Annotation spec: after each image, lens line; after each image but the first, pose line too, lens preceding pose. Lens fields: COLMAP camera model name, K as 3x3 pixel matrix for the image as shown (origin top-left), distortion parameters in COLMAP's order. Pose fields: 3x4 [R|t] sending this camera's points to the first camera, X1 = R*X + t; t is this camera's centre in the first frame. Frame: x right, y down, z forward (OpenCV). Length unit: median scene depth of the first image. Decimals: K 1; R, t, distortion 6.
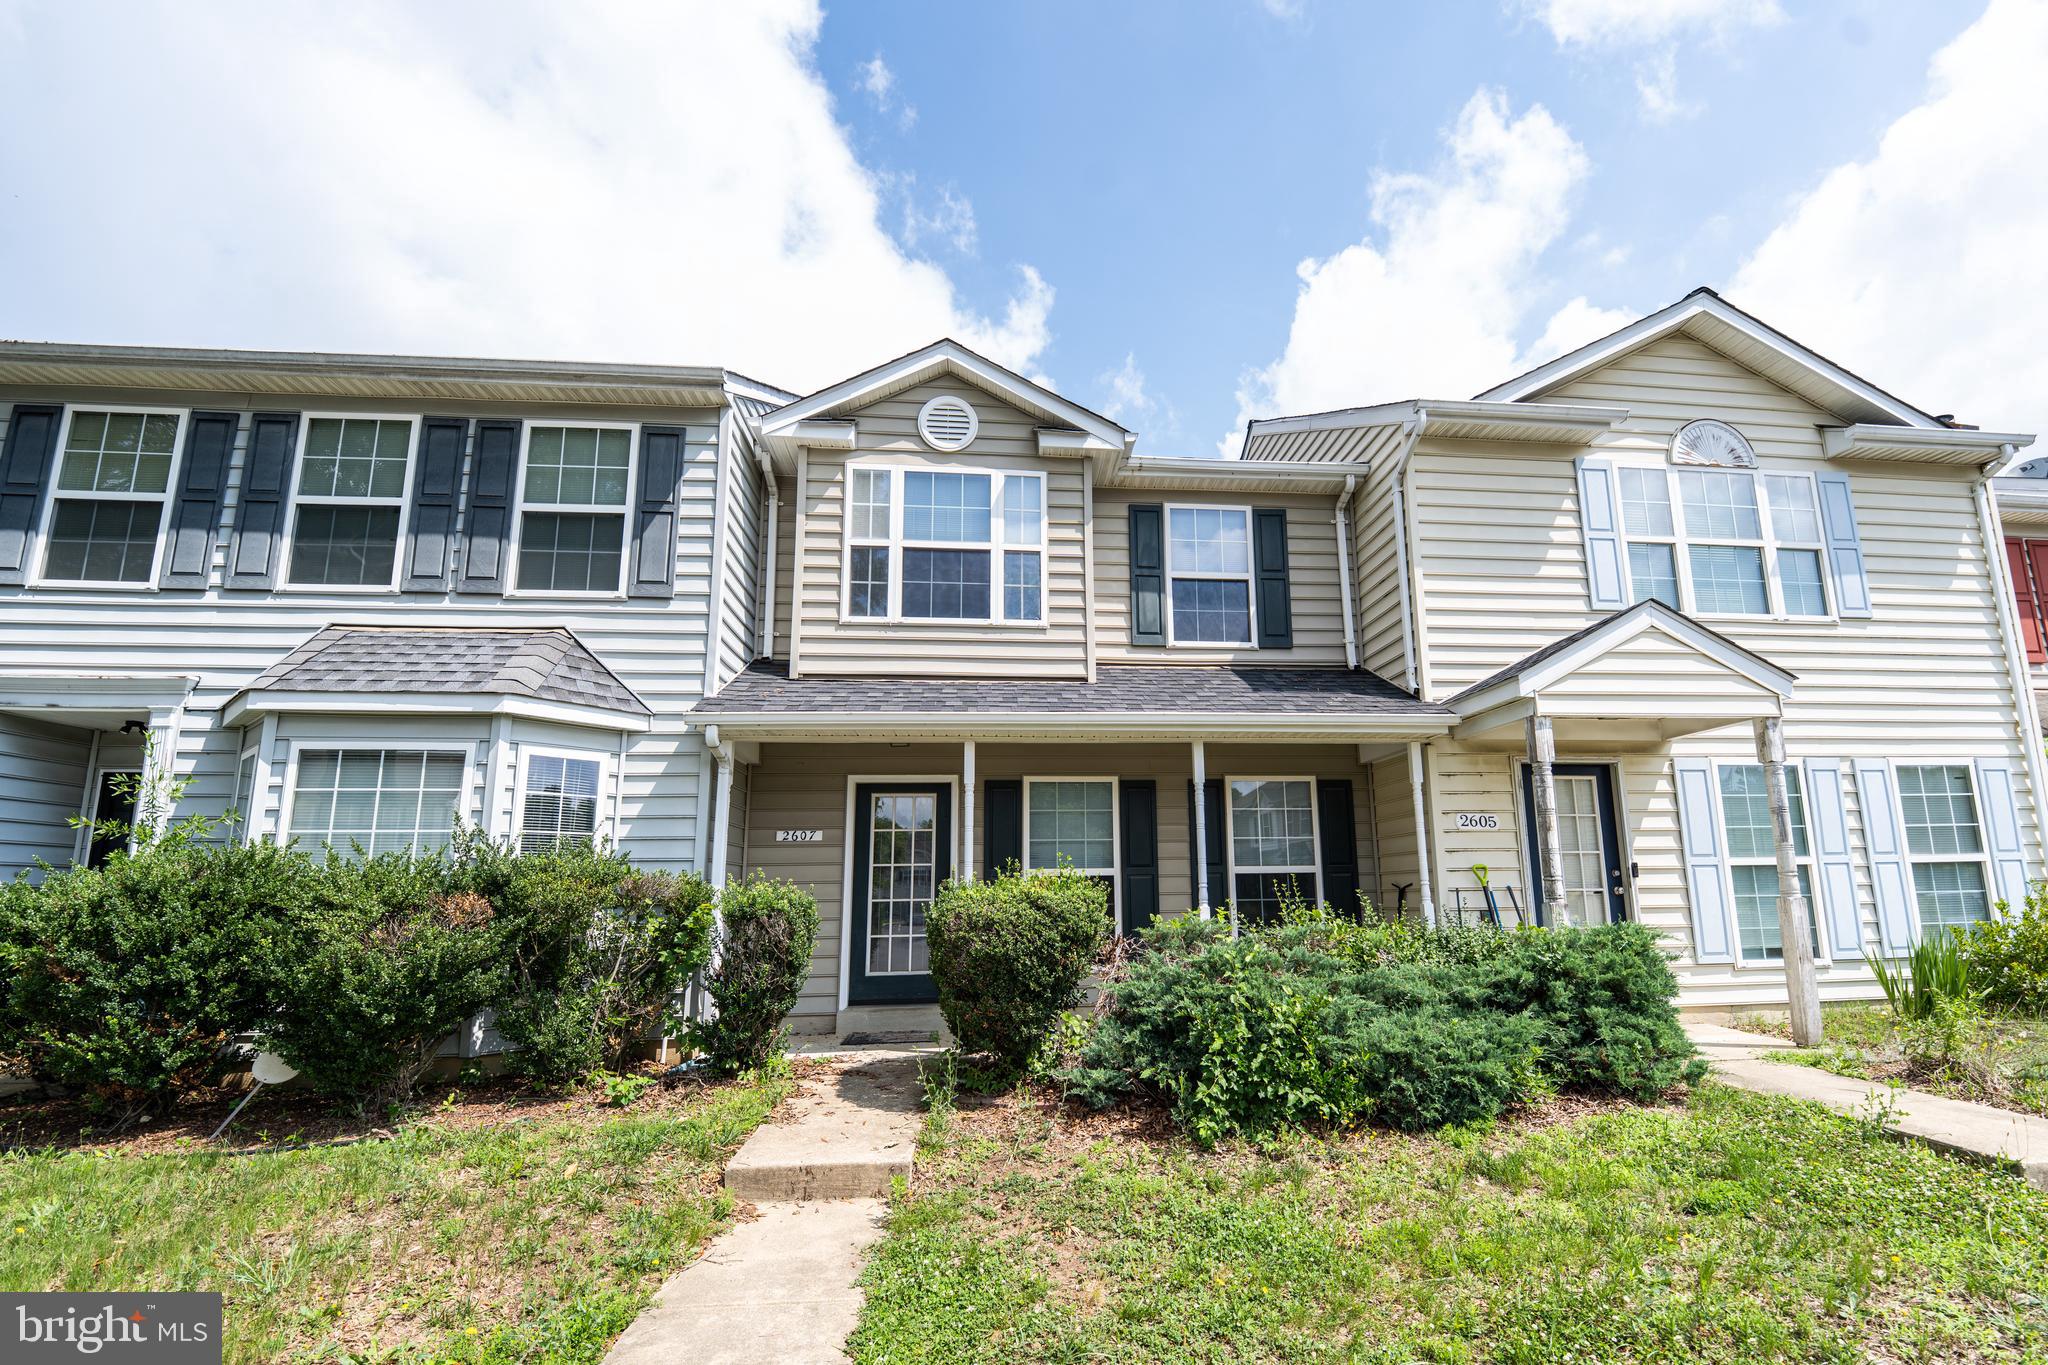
lens RADIAL K [[840.3, 0, 1079.6], [0, 840.3, 724.3], [0, 0, 1]] dist [-0.004229, -0.009495]
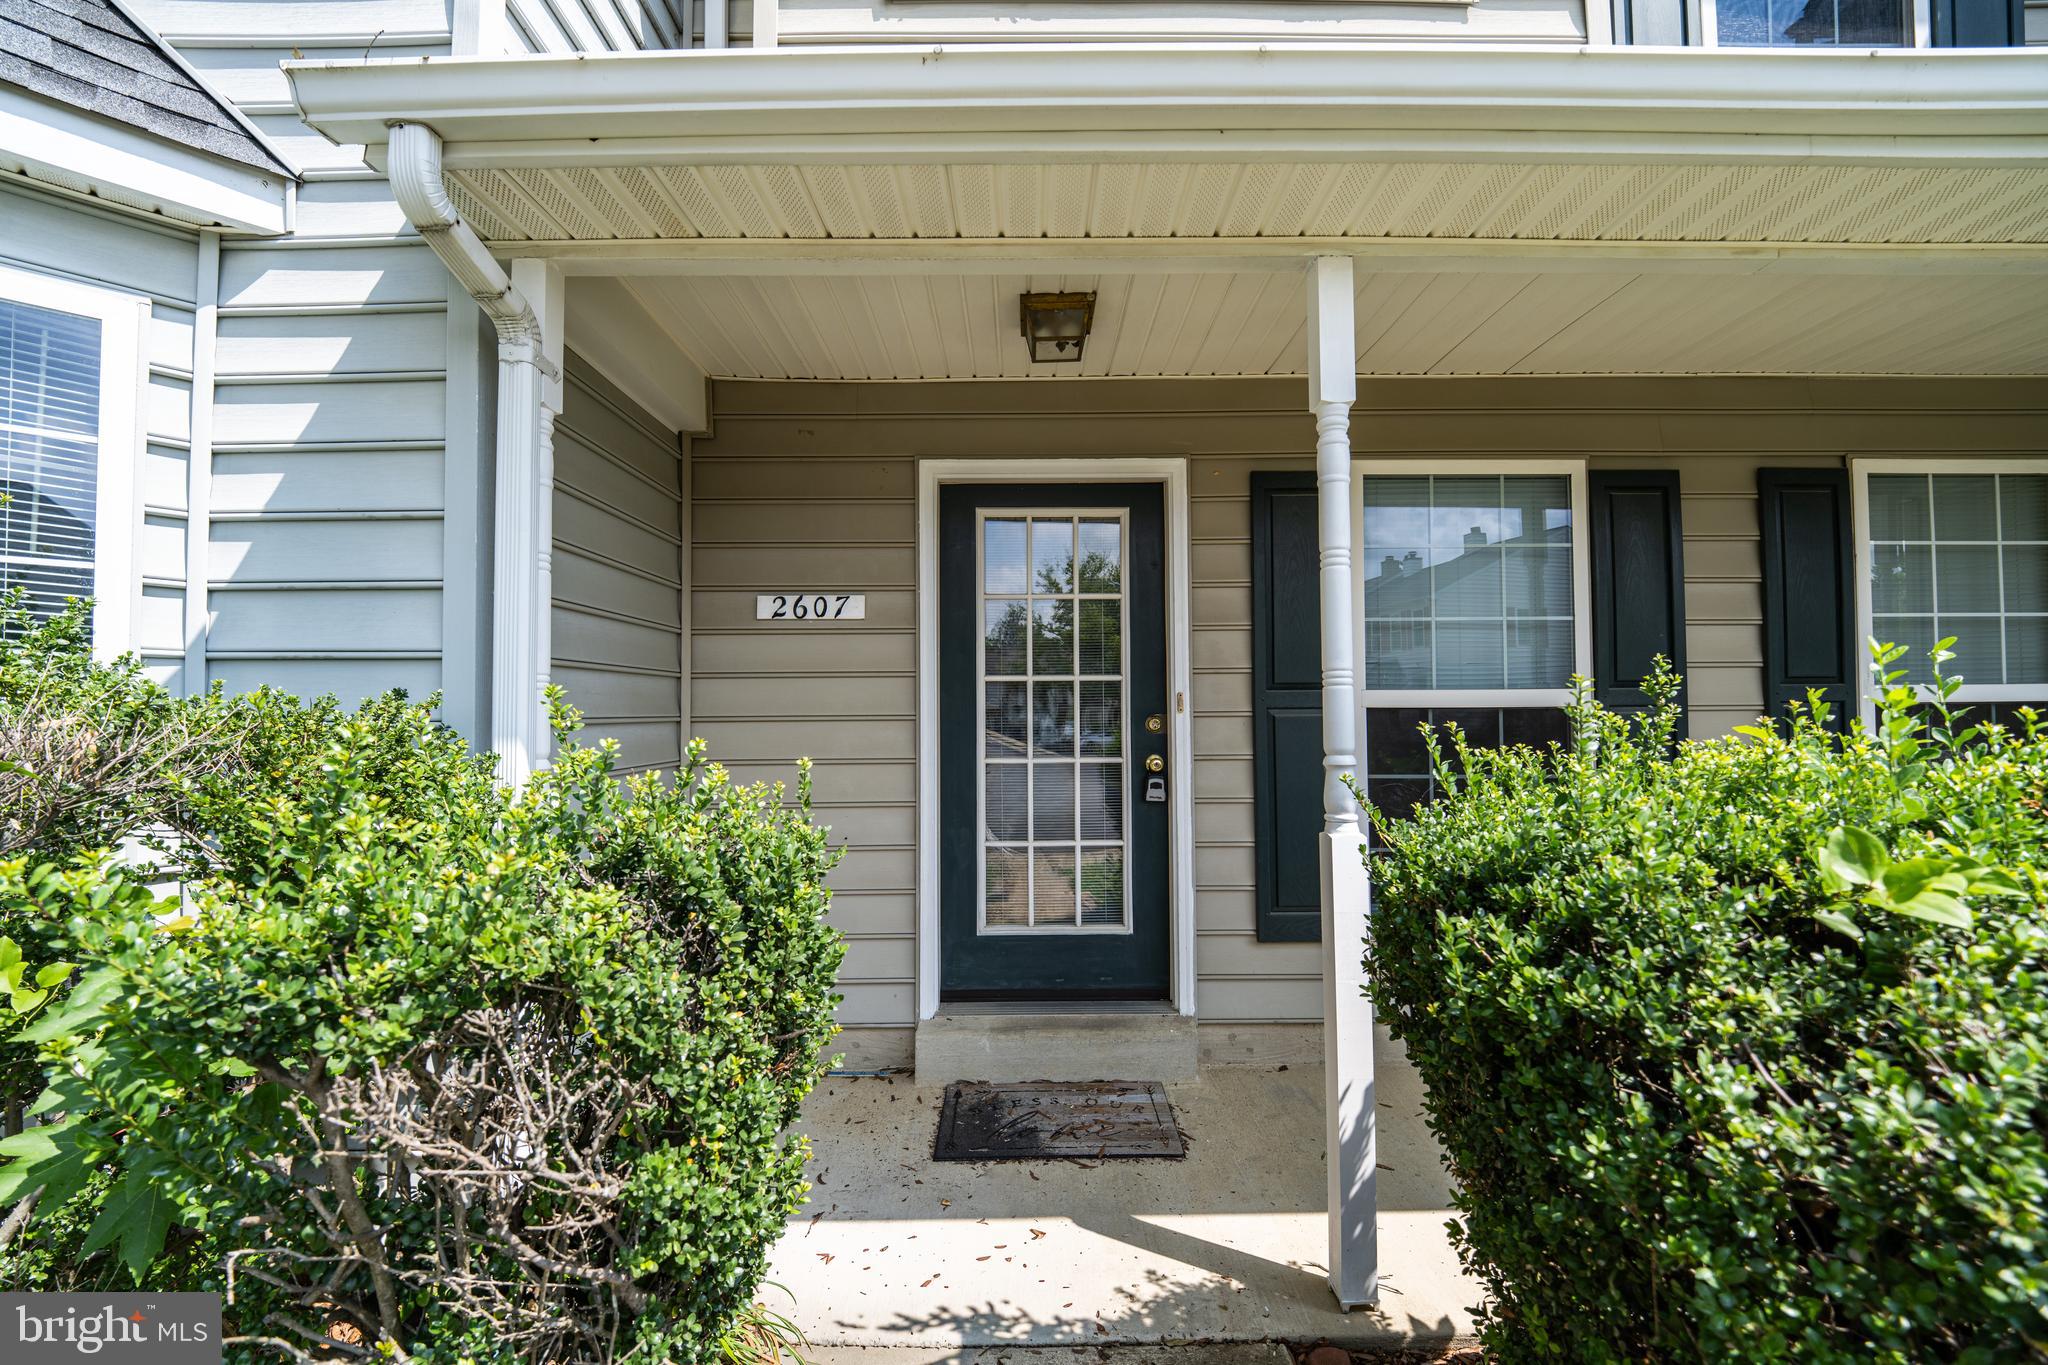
lens RADIAL K [[840.3, 0, 1034.3], [0, 840.3, 684.2], [0, 0, 1]] dist [-0.004229, -0.009495]
pose [[0.993850, 0.006975, -0.110517, -0.191334], [0.011698, 0.985818, 0.167409, 0.109984], [0.110118, -0.167672, 0.979674, 0.645091]]
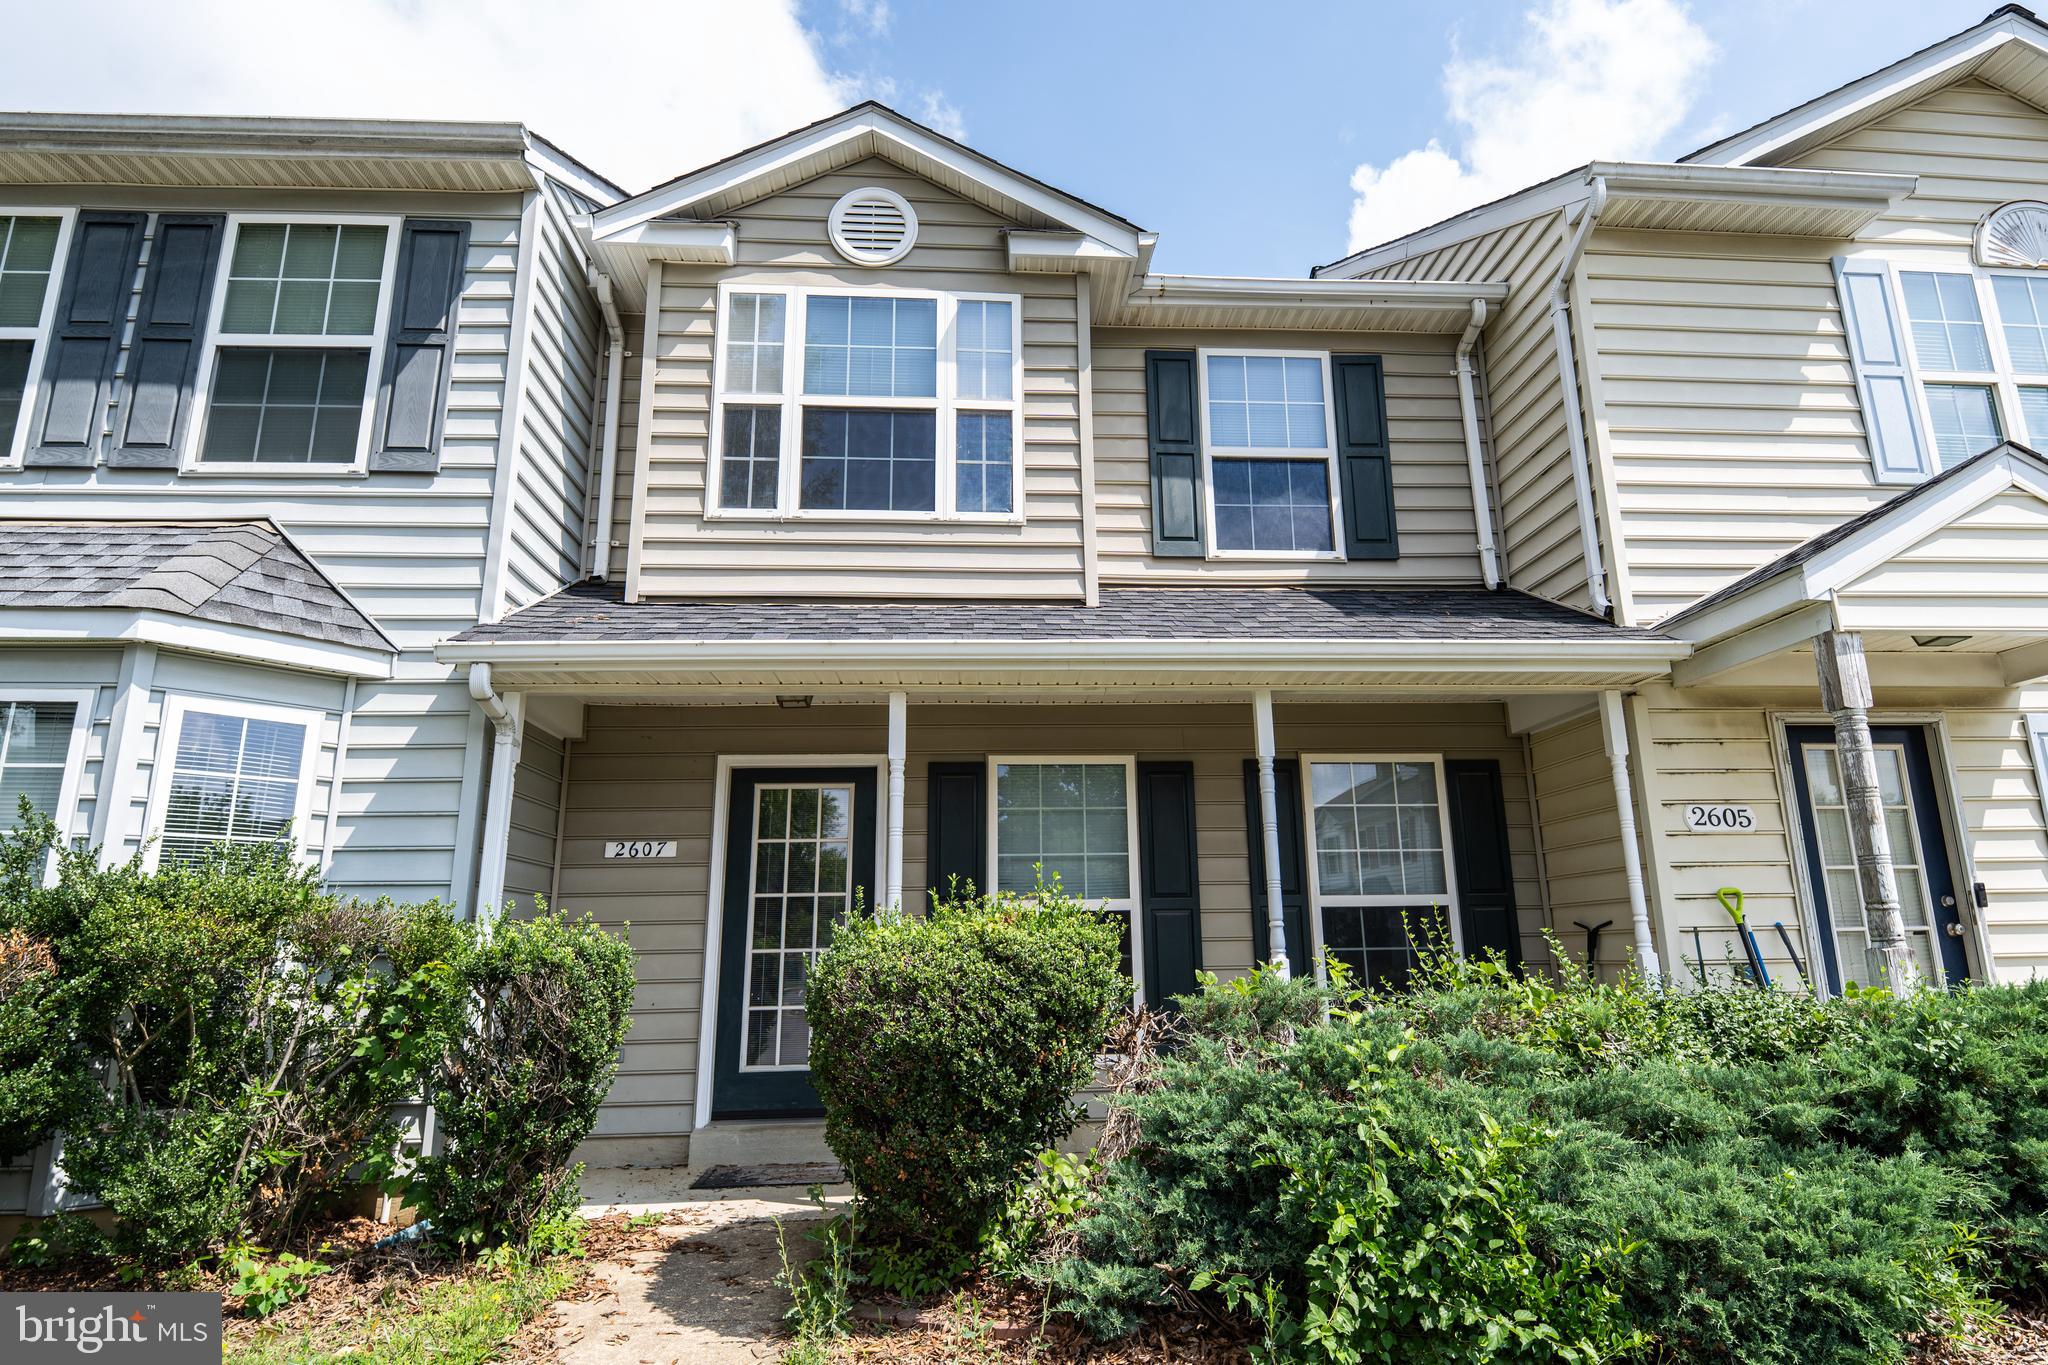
lens RADIAL K [[1092.2, 0, 1050.2], [0, 1092.2, 657.8], [0, 0, 1]] dist [-0.007932, -0.008532]
pose [[0.999594, -0.009527, -0.026835, 0.004651], [0.007885, 0.998128, -0.060645, 0.042173], [0.027363, 0.060409, 0.997799, 0.177842]]
